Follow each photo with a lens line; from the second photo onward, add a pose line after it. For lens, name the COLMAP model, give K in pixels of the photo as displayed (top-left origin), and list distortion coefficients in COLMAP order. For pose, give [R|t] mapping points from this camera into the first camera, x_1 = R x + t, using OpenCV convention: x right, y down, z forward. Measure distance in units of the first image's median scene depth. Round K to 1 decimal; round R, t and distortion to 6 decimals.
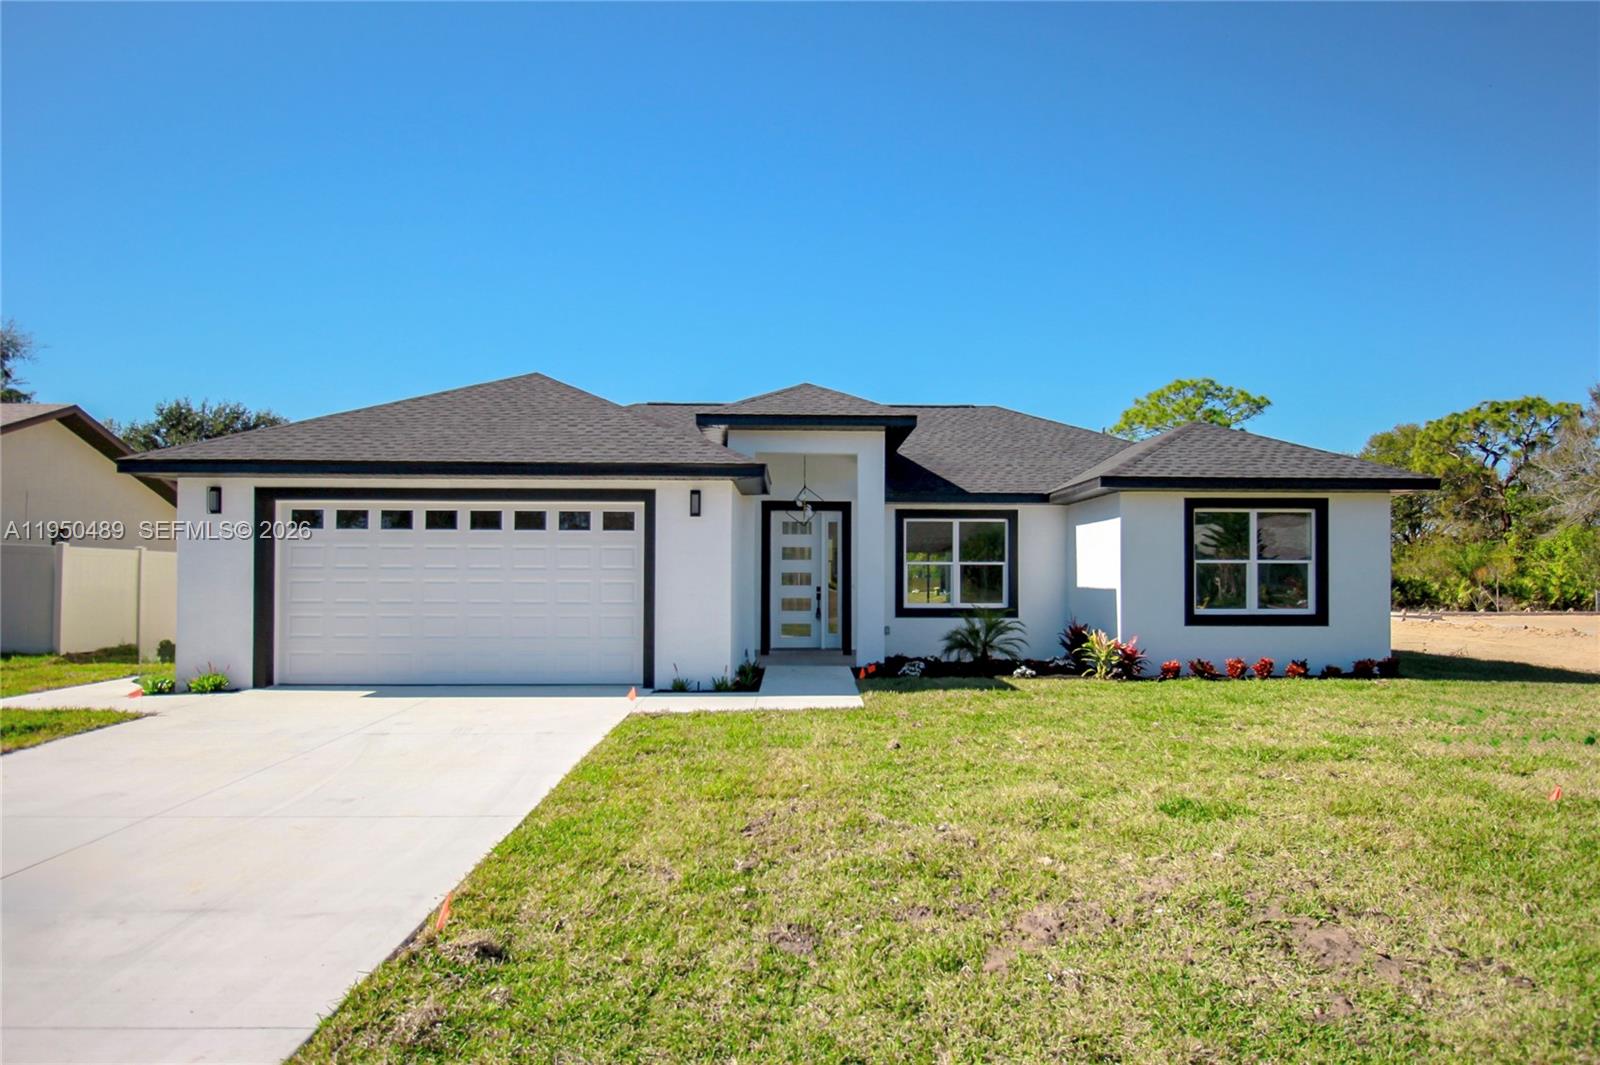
lens RADIAL K [[898.3, 0, 796.5], [0, 898.3, 549.1], [0, 0, 1]] dist [0.016501, -0.015879]
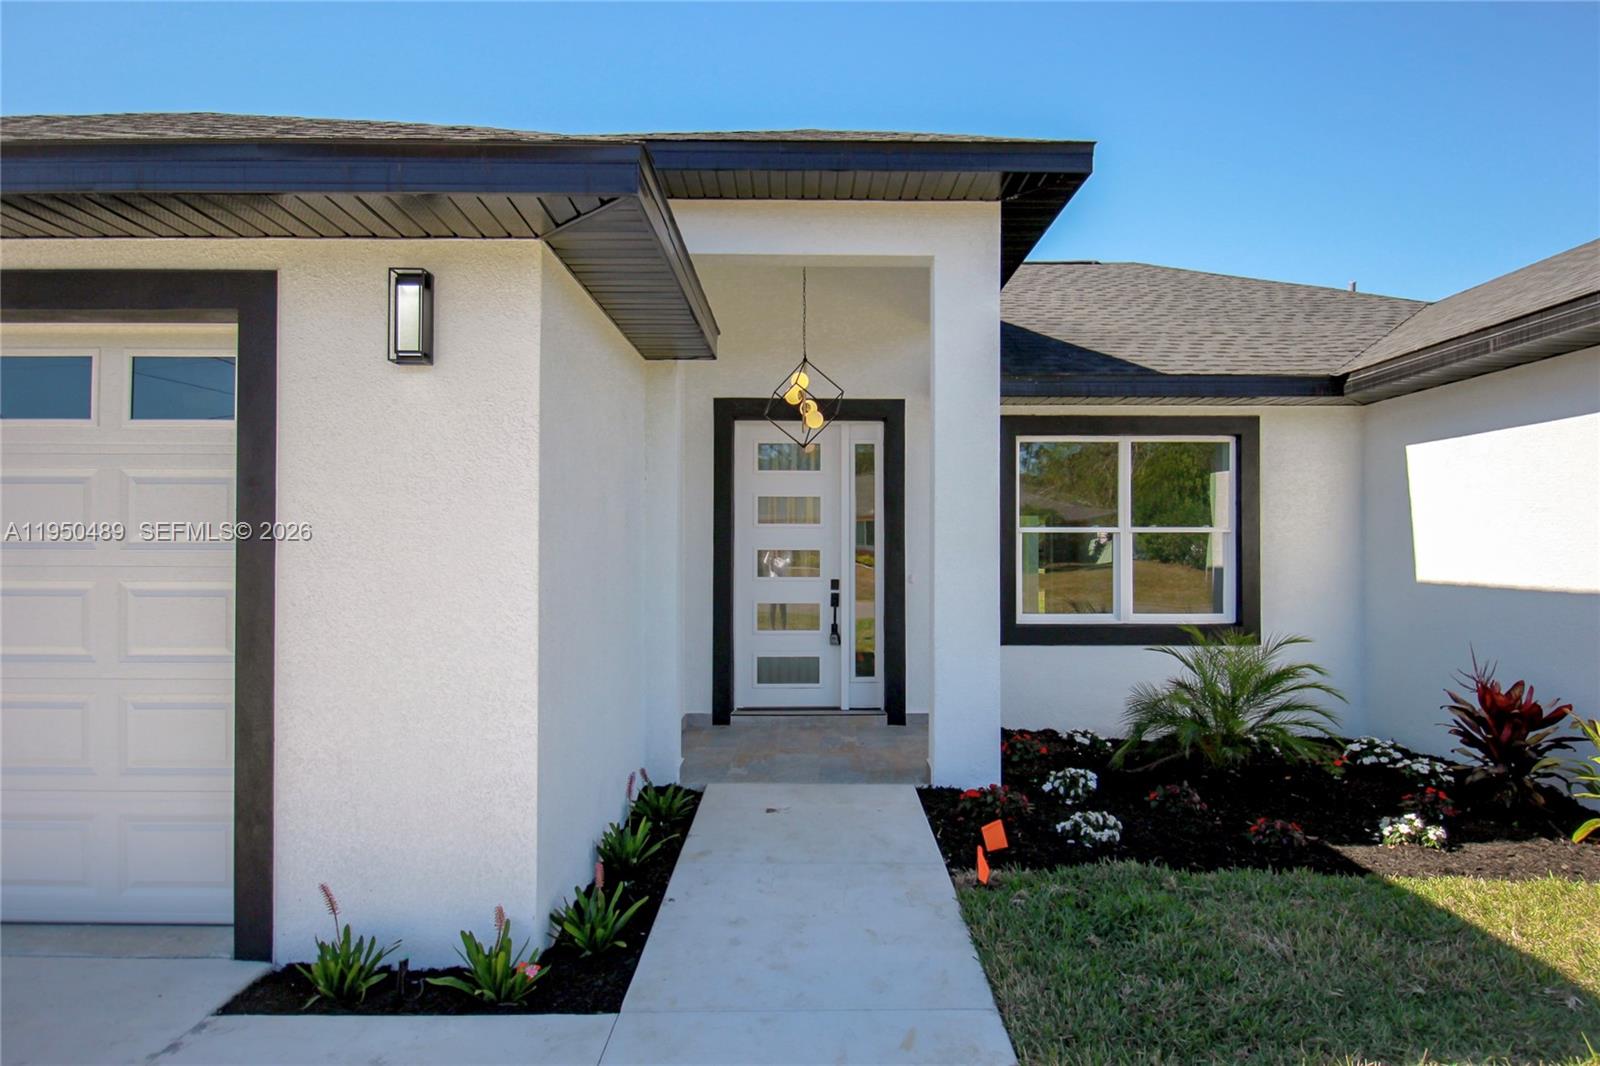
lens RADIAL K [[898.3, 0, 805.6], [0, 898.3, 527.8], [0, 0, 1]] dist [0.016501, -0.015879]
pose [[0.999999, -0.001096, 0.000709, 0.010399], [0.001088, 0.999945, 0.010425, 0.011324], [-0.000721, -0.010424, 0.999945, 0.627104]]
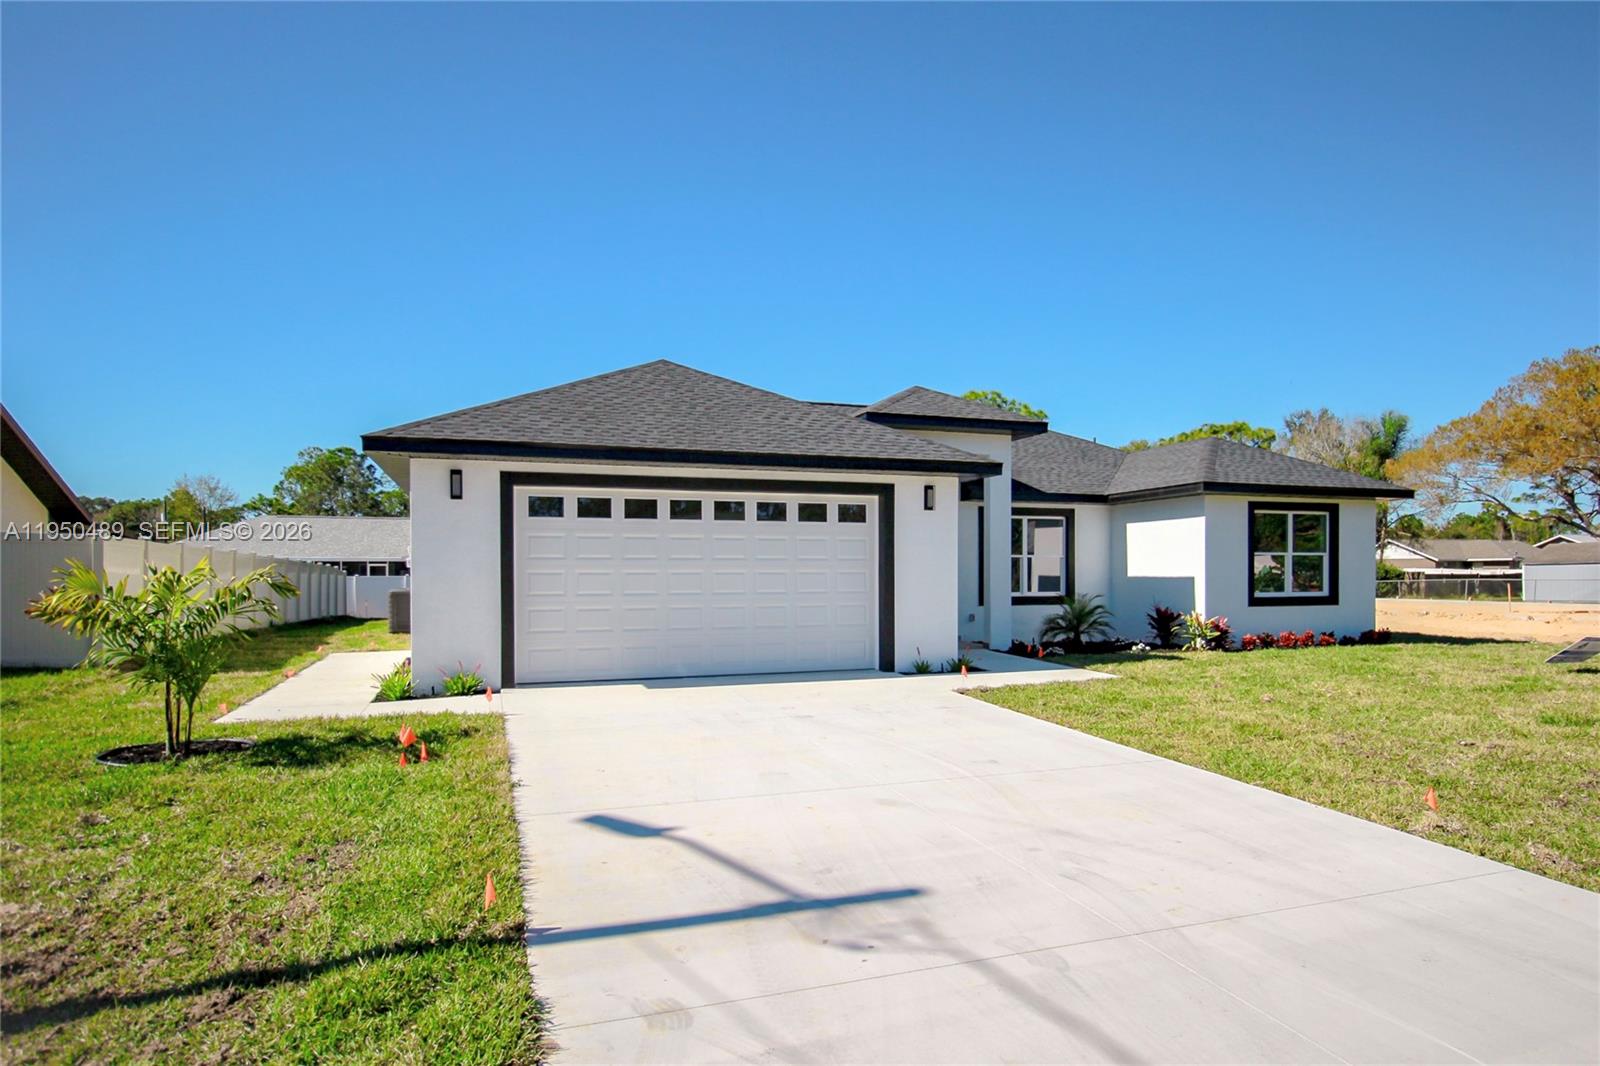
lens RADIAL K [[898.3, 0, 795.2], [0, 898.3, 534.3], [0, 0, 1]] dist [0.016501, -0.015879]
pose [[0.952483, 0.008663, 0.304470, -0.522263], [-0.006273, 0.999941, -0.008828, 0.002197], [-0.304528, 0.006498, 0.952481, 0.021683]]
